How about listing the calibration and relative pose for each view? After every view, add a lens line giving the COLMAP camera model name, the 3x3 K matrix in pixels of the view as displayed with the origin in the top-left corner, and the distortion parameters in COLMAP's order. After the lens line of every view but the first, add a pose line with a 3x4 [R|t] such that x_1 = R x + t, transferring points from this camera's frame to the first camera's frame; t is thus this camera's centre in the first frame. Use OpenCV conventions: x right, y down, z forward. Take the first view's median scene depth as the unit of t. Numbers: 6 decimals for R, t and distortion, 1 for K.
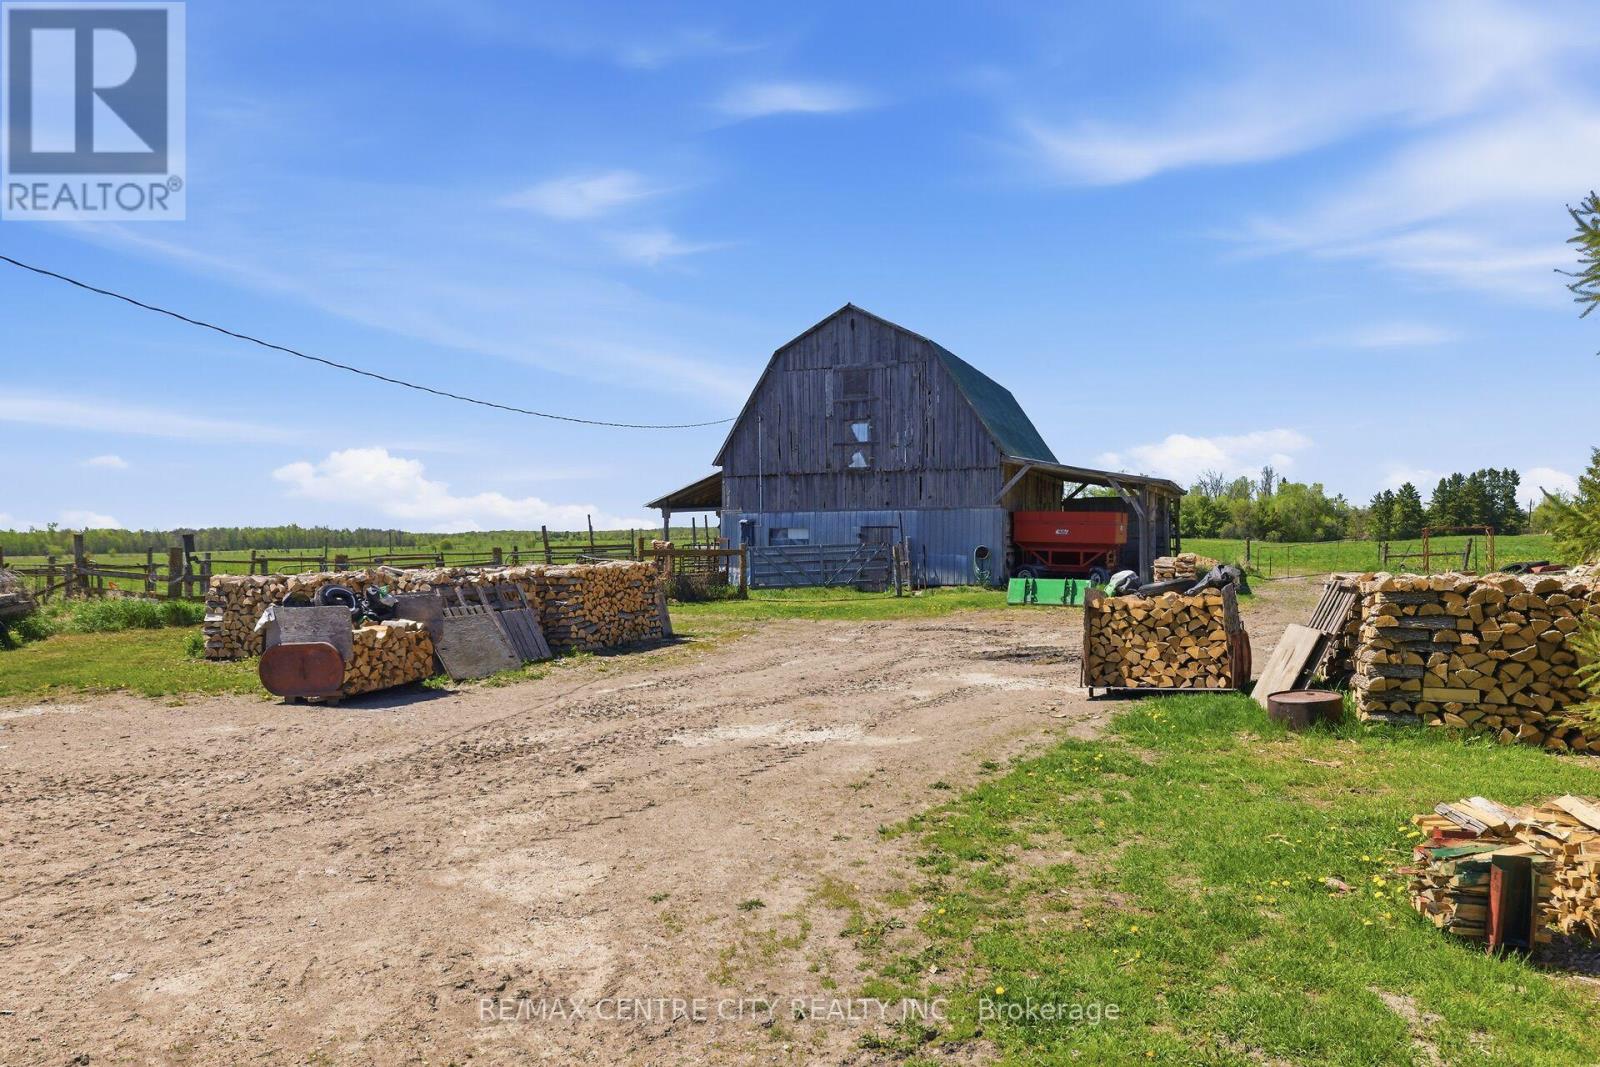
lens RADIAL K [[973.6, 0, 800.0], [0, 973.6, 533.5], [0, 0, 1]] dist [0.000227, 0.000158]
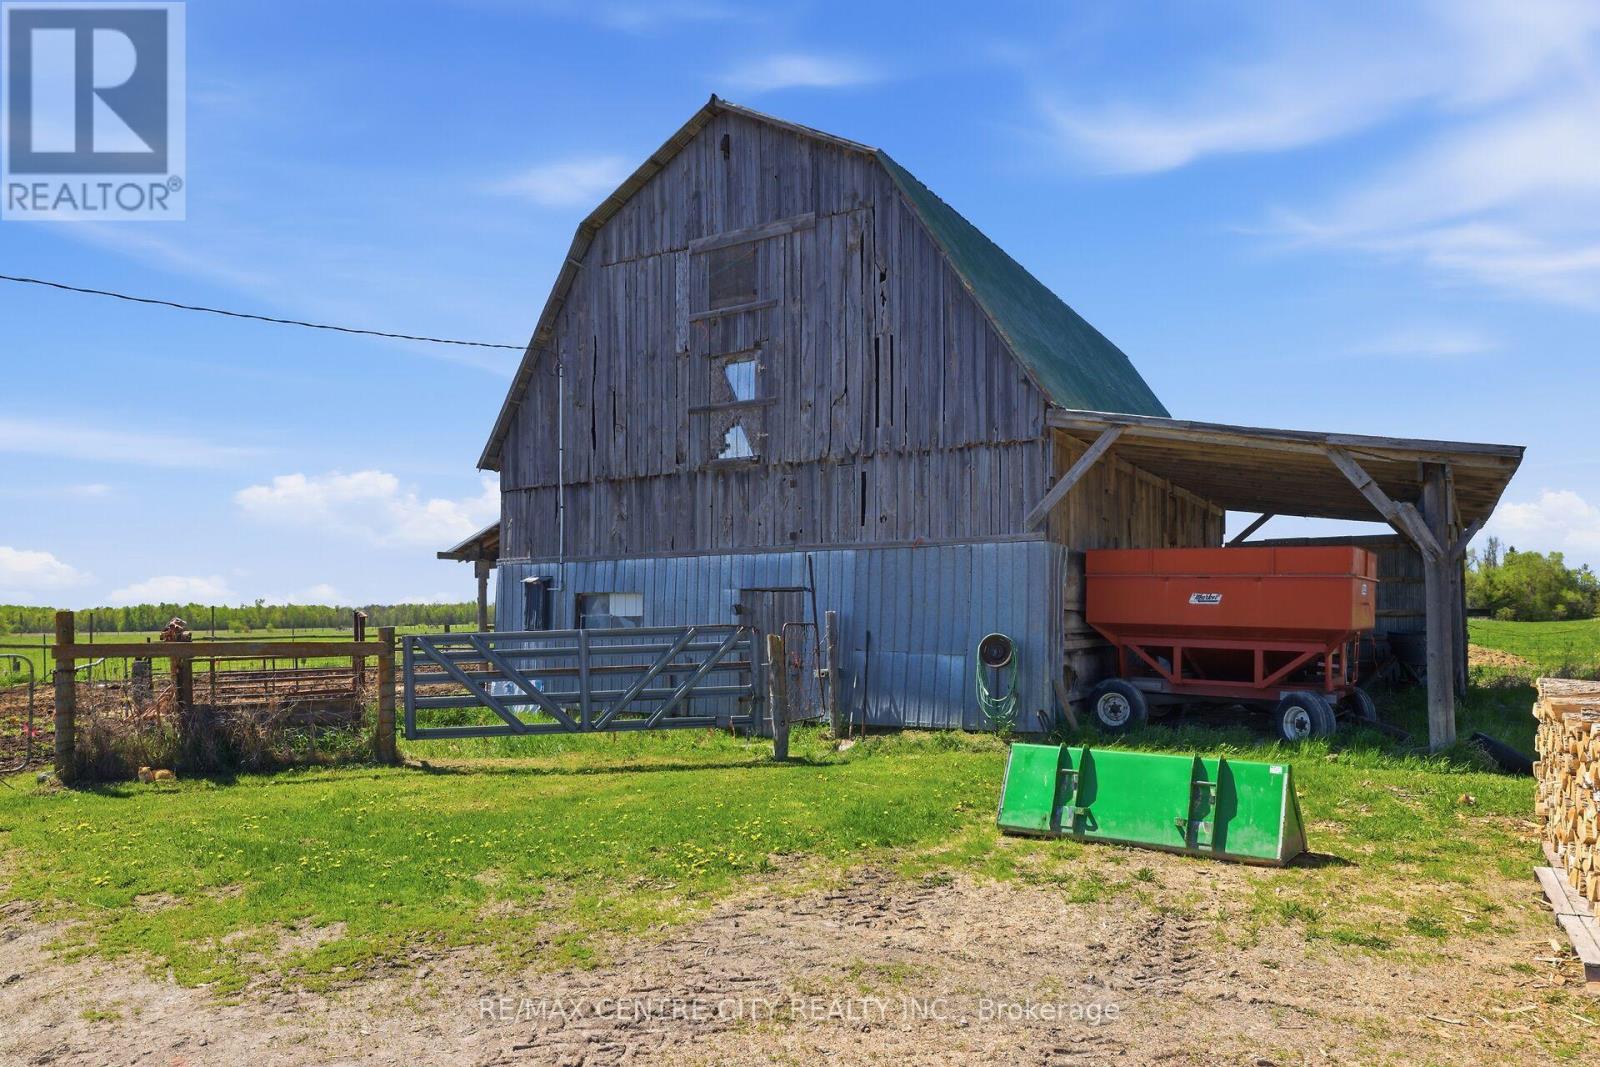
lens RADIAL K [[1011.3, 0, 803.4], [0, 1011.3, 589.1], [0, 0, 1]] dist [-0.000656, -0.000379]
pose [[0.989147, -0.002328, -0.146908, 0.159399], [-0.000766, 0.999779, -0.021000, 0.002836], [0.146925, 0.020884, 0.988927, 0.540835]]
